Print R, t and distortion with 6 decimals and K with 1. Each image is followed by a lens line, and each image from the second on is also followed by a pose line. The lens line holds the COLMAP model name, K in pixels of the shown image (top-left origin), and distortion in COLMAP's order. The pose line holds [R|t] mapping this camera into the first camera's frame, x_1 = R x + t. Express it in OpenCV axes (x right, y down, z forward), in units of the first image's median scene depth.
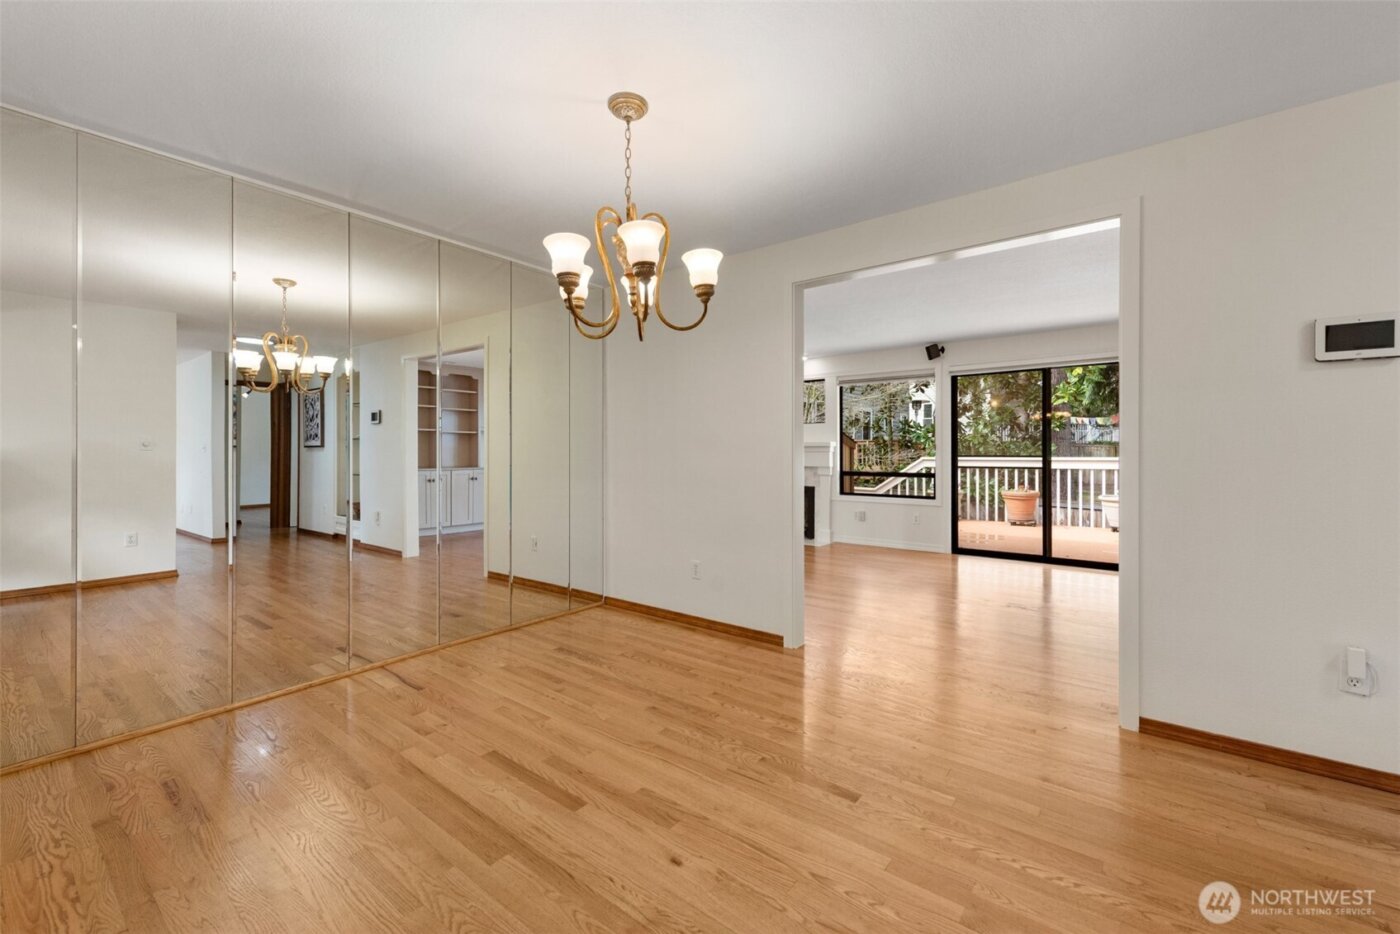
lens RADIAL K [[556.5, 0, 705.4], [0, 556.5, 454.7], [0, 0, 1]] dist [0.010551, -0.002752]
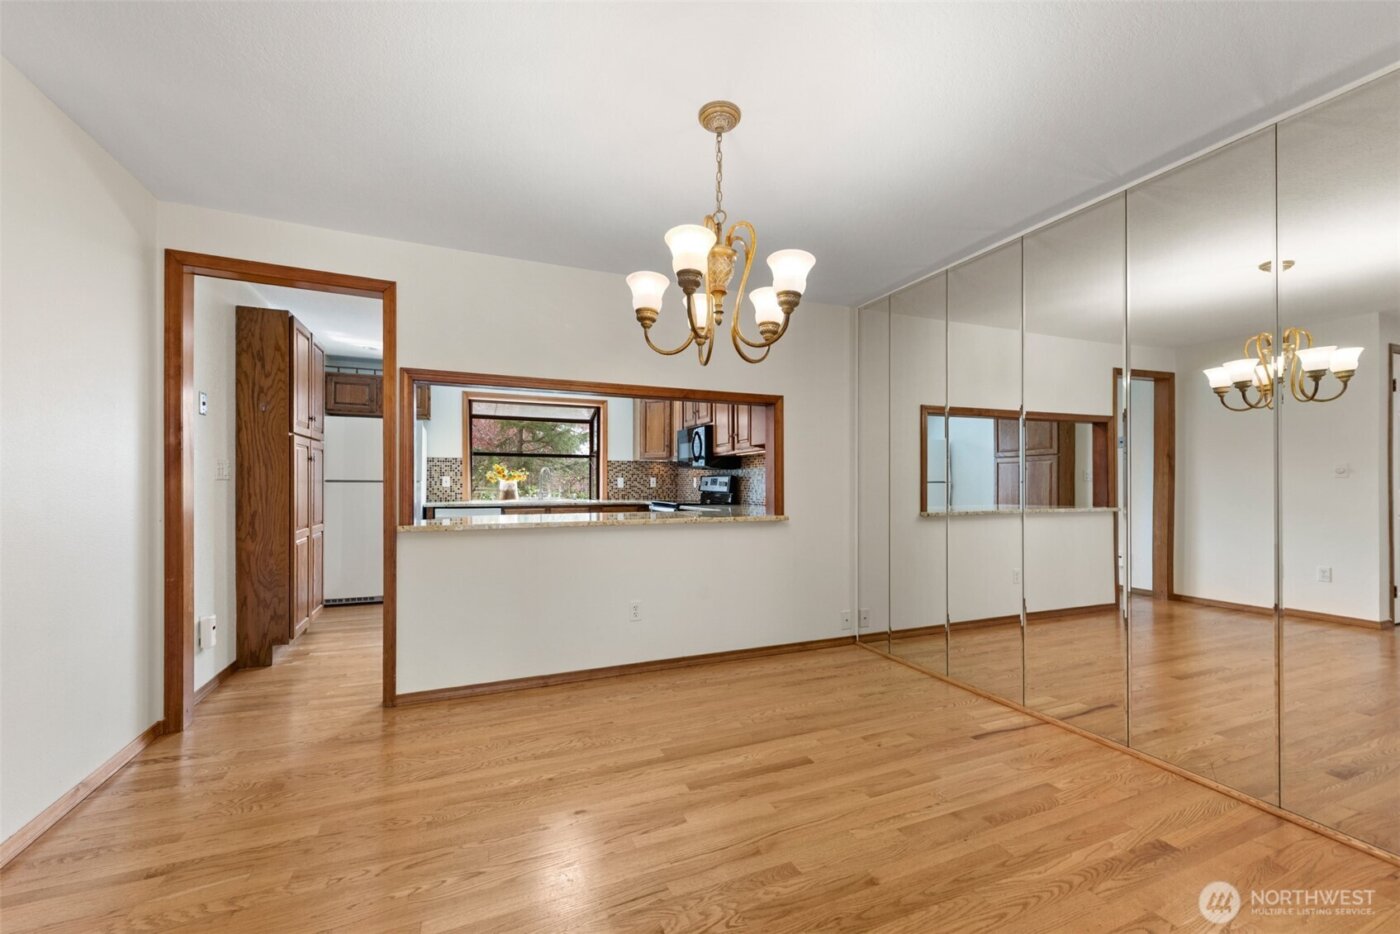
lens RADIAL K [[556.5, 0, 694.3], [0, 556.5, 477.7], [0, 0, 1]] dist [0.010551, -0.002752]
pose [[-0.485653, -0.004128, -0.874142, 0.475587], [-0.003159, 0.999991, -0.002967, -0.003459], [0.874146, 0.001321, -0.485661, 0.954682]]
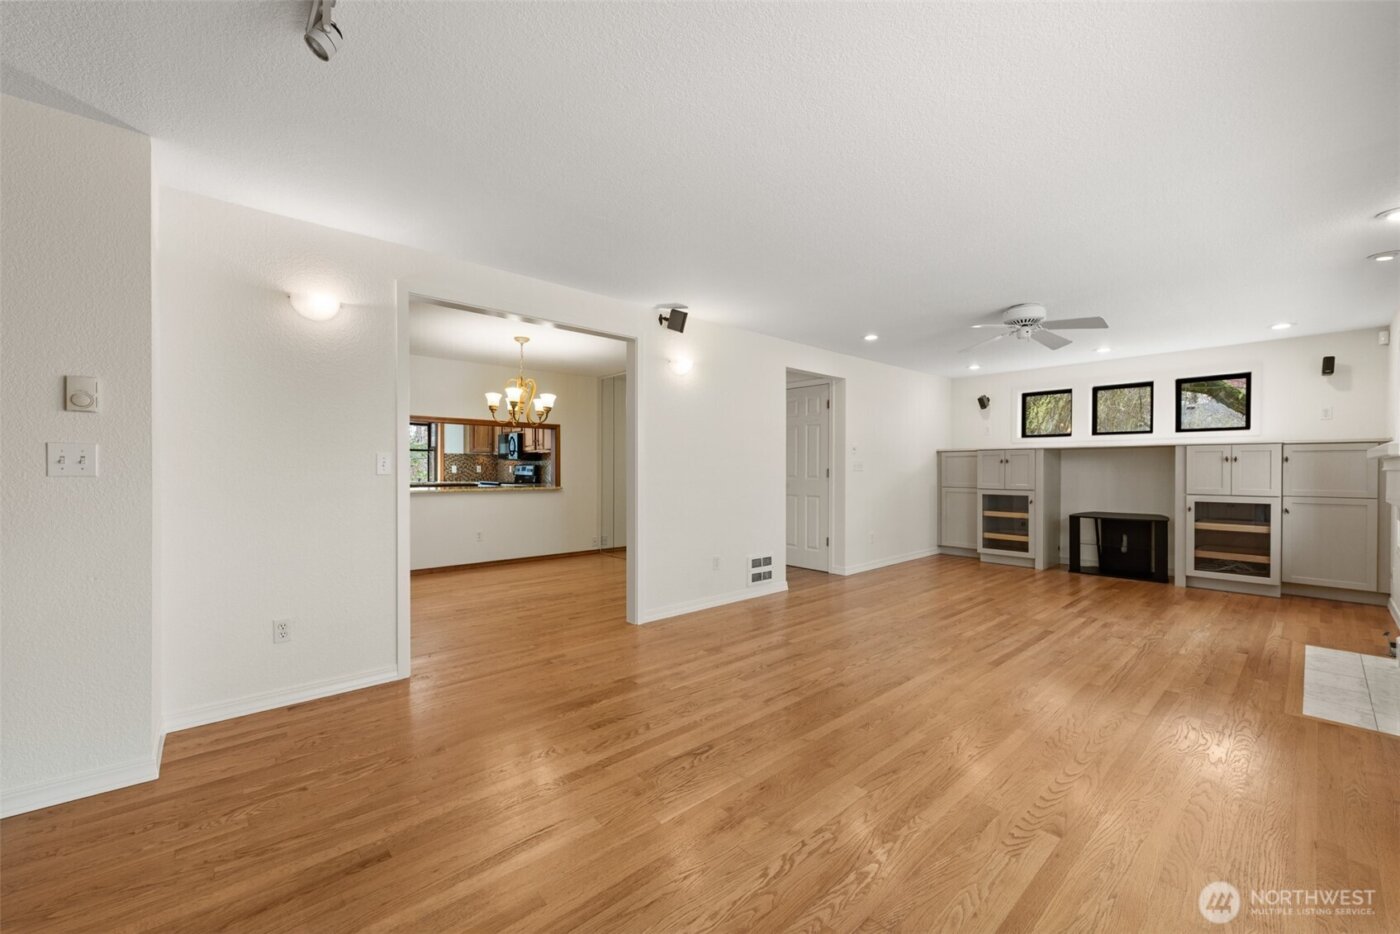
lens RADIAL K [[556.5, 0, 711.8], [0, 556.5, 469.2], [0, 0, 1]] dist [0.010551, -0.002752]
pose [[-0.155847, 0.002145, -0.987779, 1.669944], [-0.008262, 0.999960, 0.003475, -0.013104], [0.987747, 0.008703, -0.155823, 1.605116]]
